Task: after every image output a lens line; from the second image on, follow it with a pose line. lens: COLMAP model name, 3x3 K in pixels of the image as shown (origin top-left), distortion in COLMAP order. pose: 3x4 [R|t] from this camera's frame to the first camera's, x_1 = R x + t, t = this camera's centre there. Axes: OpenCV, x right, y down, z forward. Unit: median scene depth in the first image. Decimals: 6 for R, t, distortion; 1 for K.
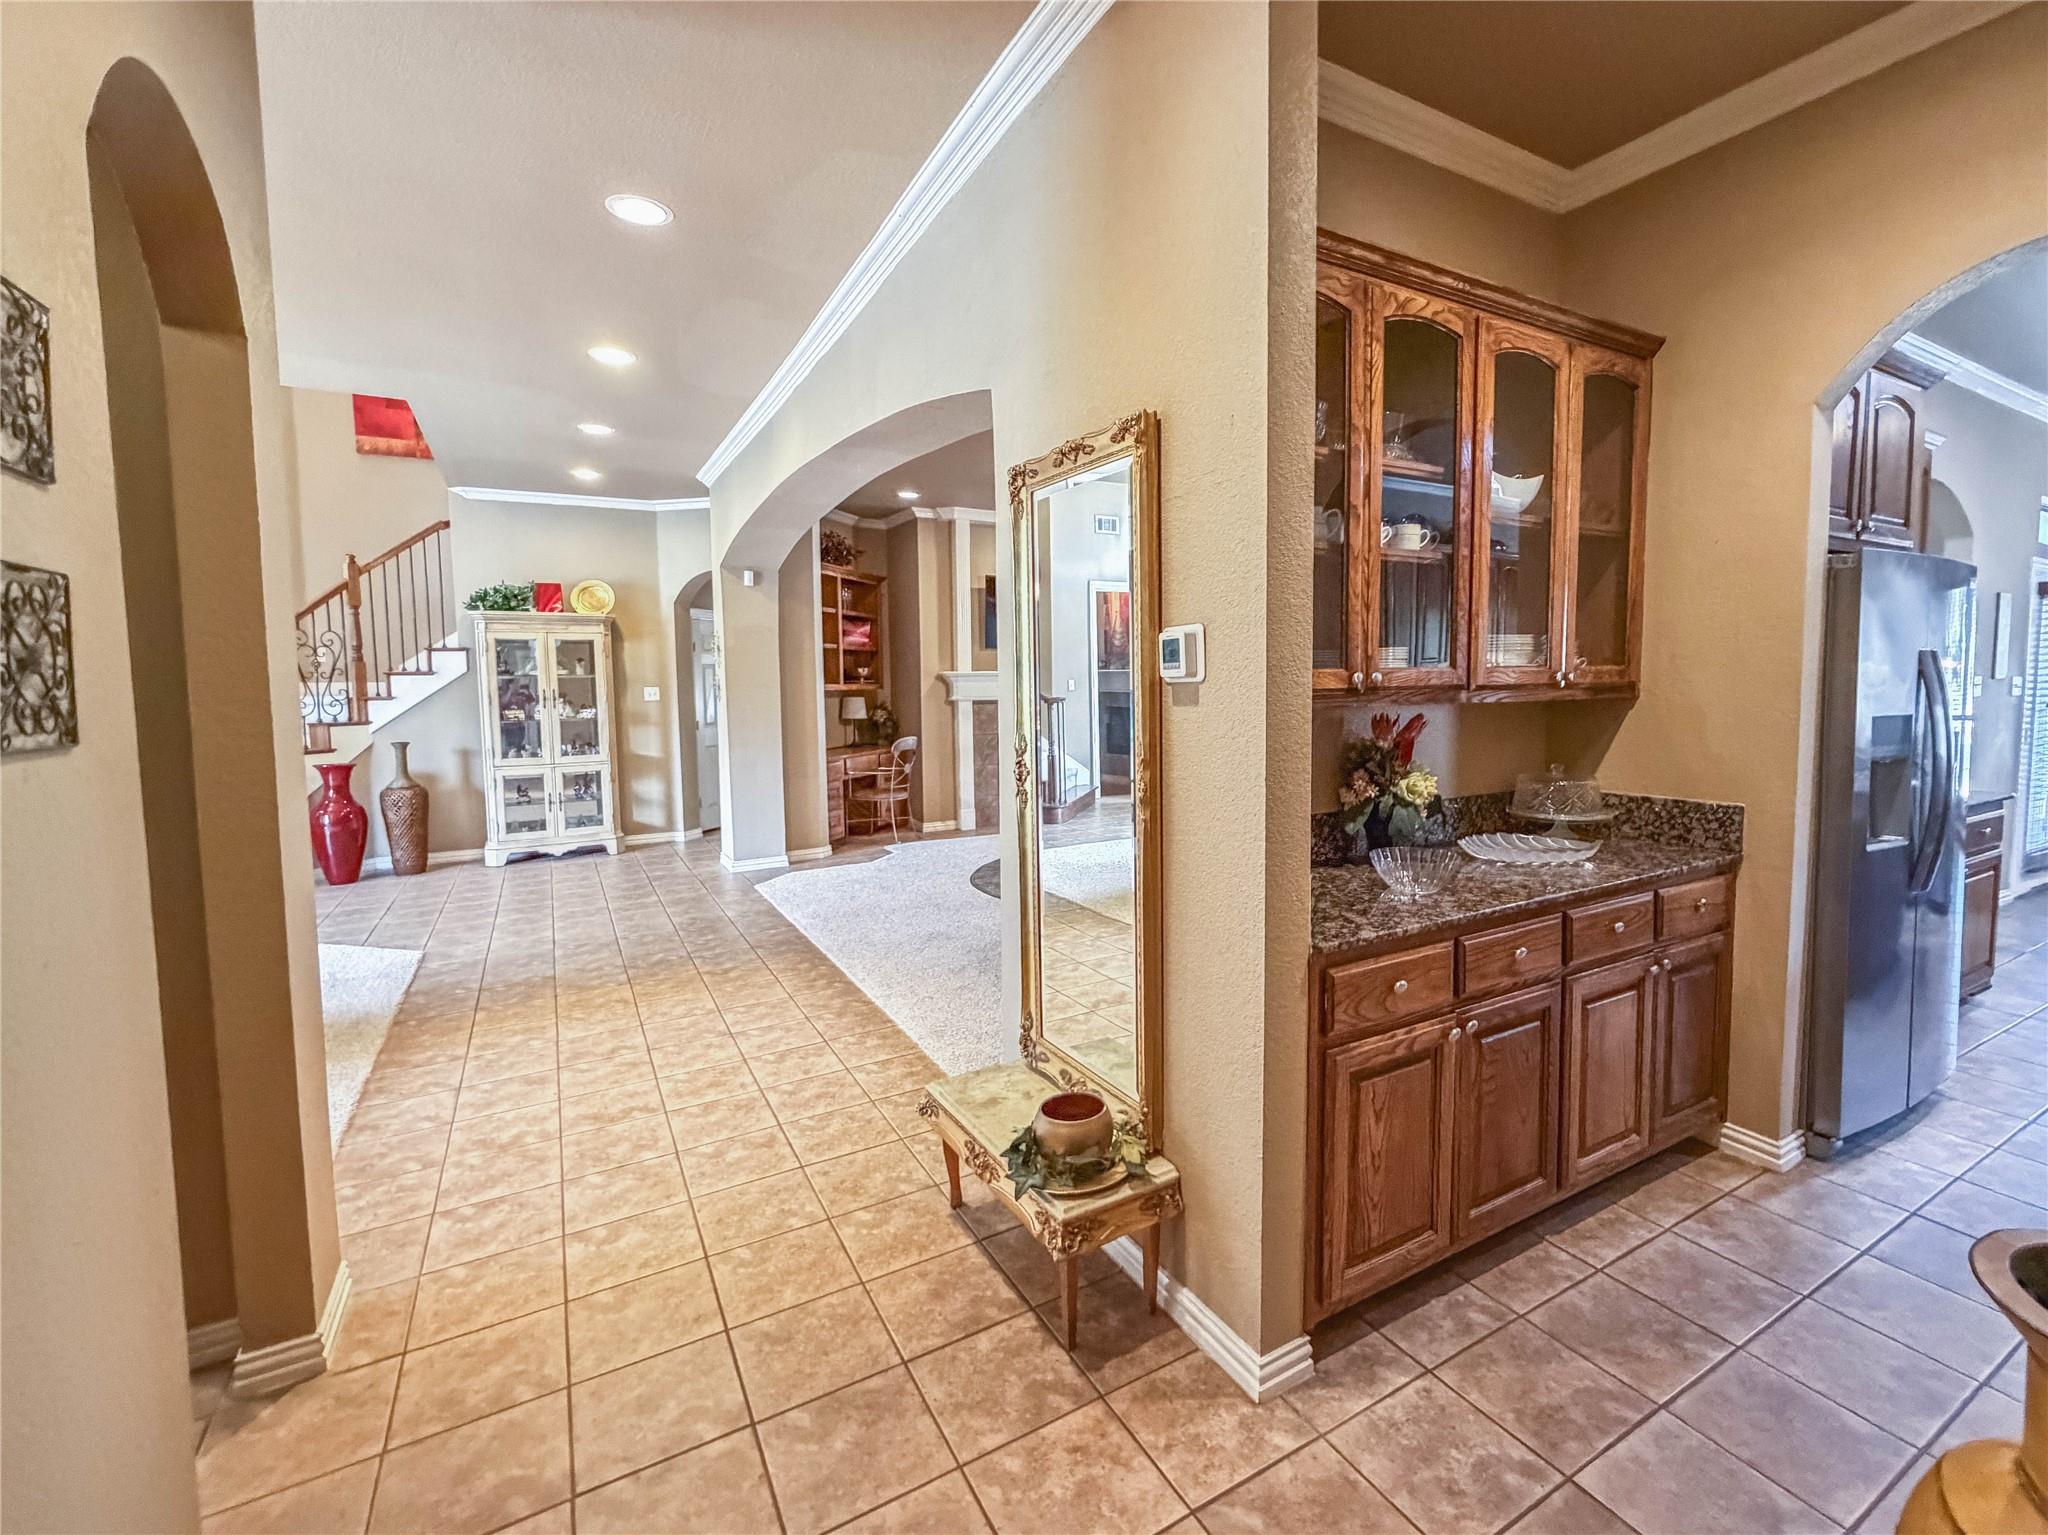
lens RADIAL K [[841.7, 0, 1020.3], [0, 841.7, 750.3], [0, 0, 1]] dist [-0.000661, -0.000573]
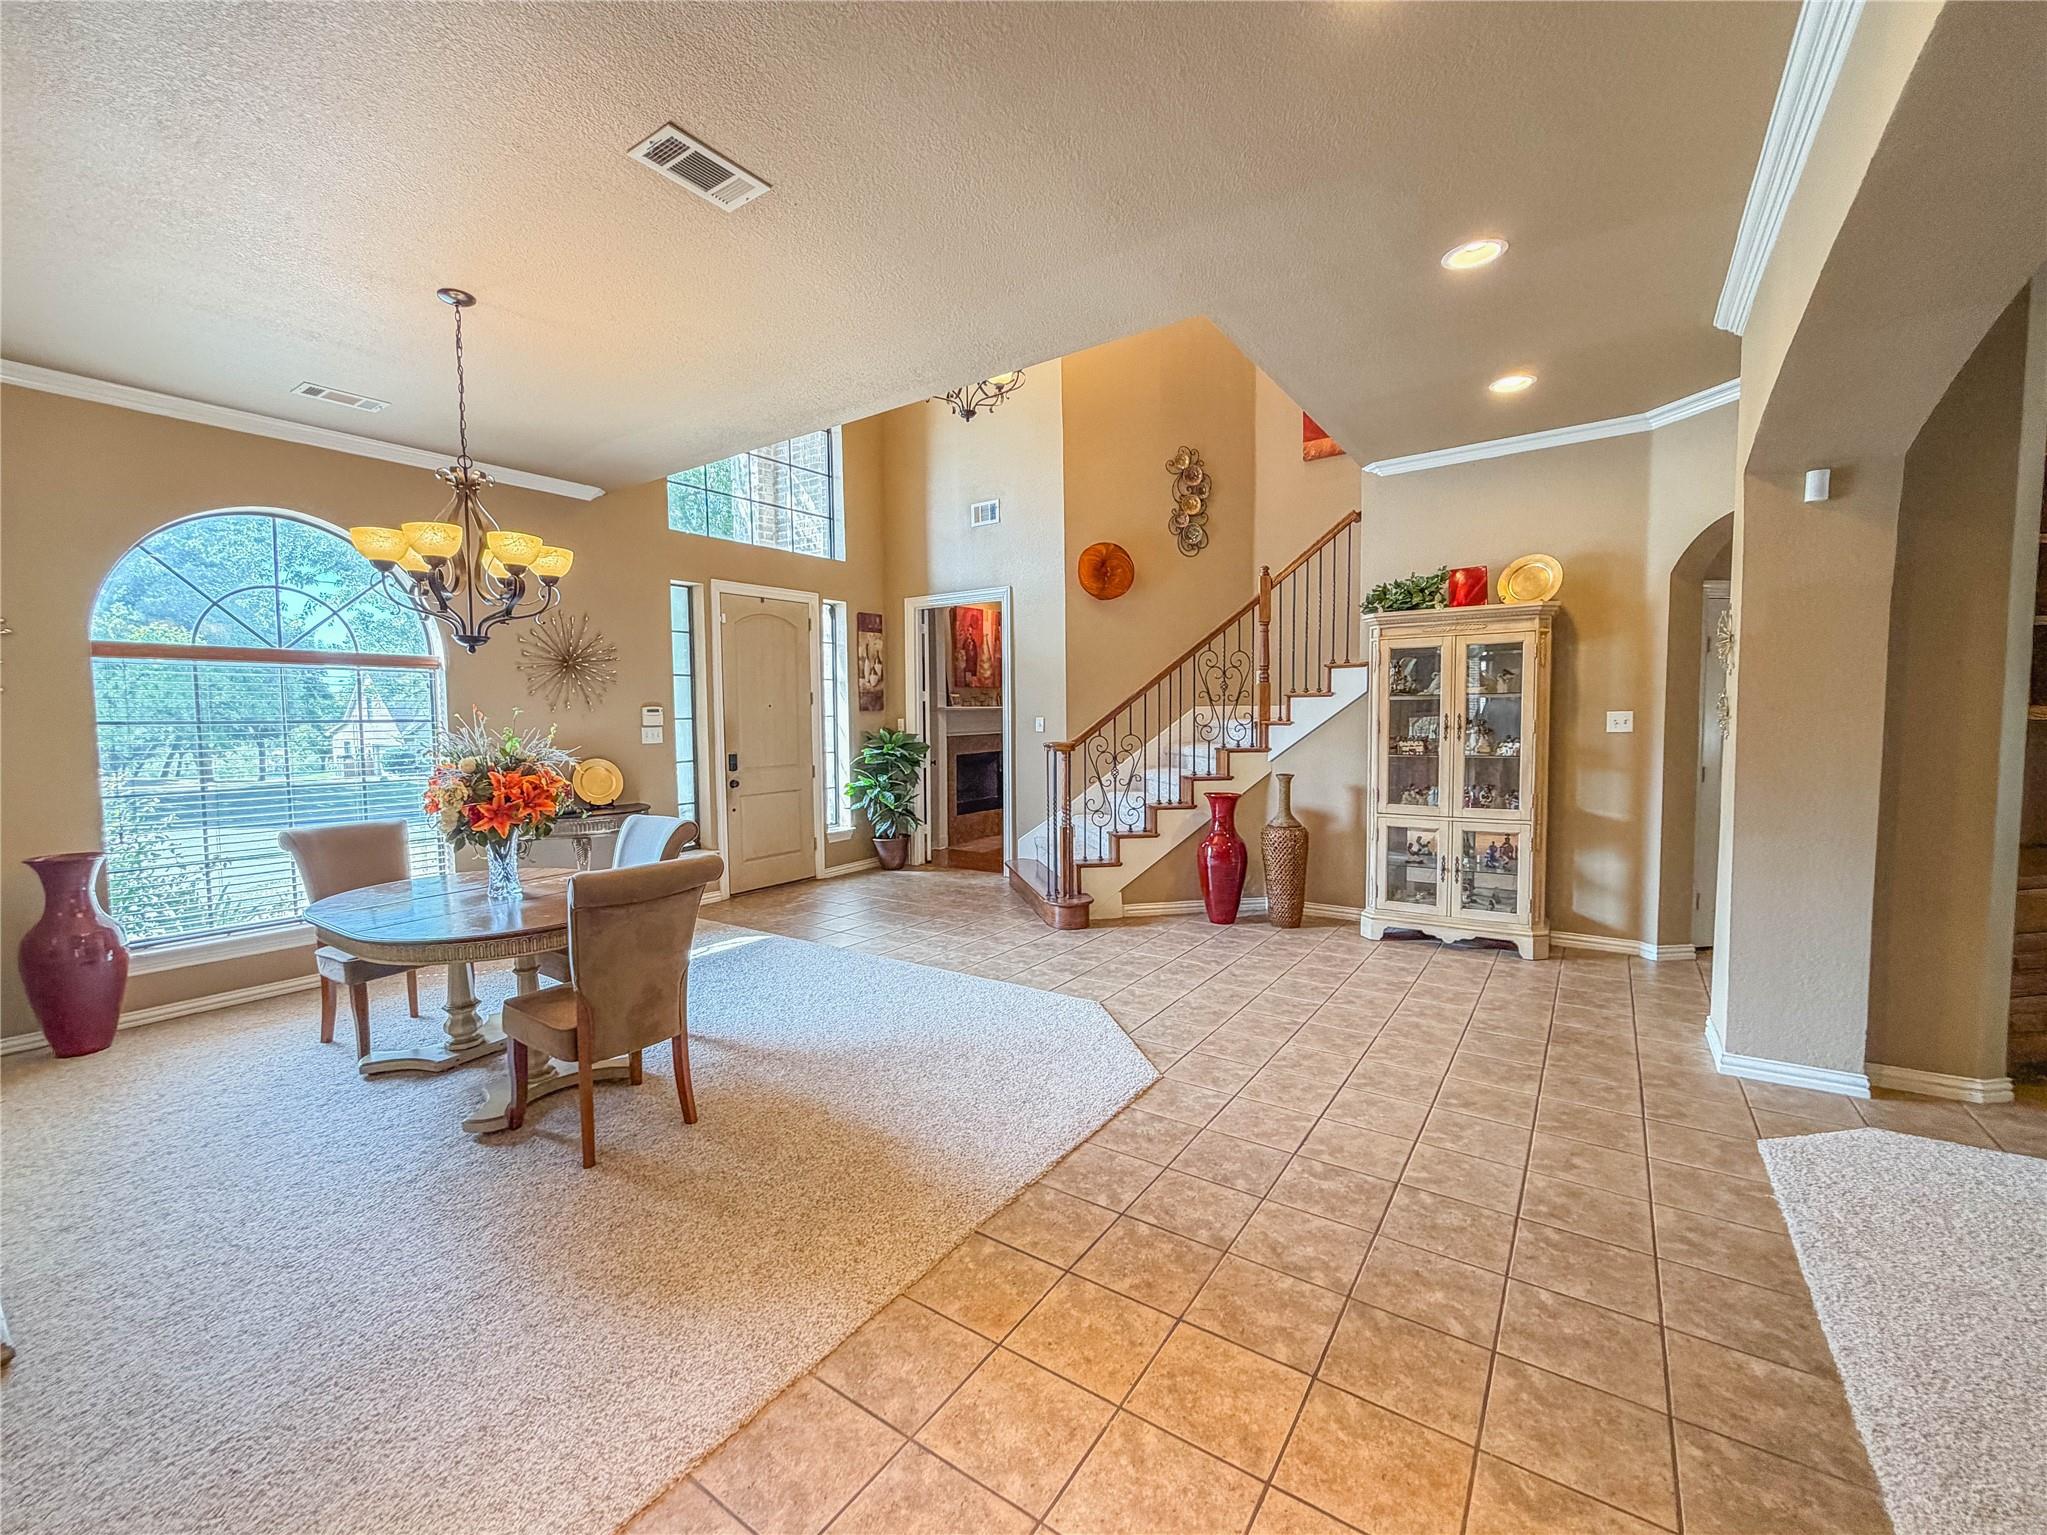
lens RADIAL K [[841.3, 0, 1025.4], [0, 841.3, 767.8], [0, 0, 1]] dist [-0.000661, -0.000573]
pose [[0.459051, 0.062416, -0.886214, -0.084663], [-0.067215, 0.997110, 0.035409, -0.027293], [0.885863, 0.043312, 0.461920, 0.343429]]
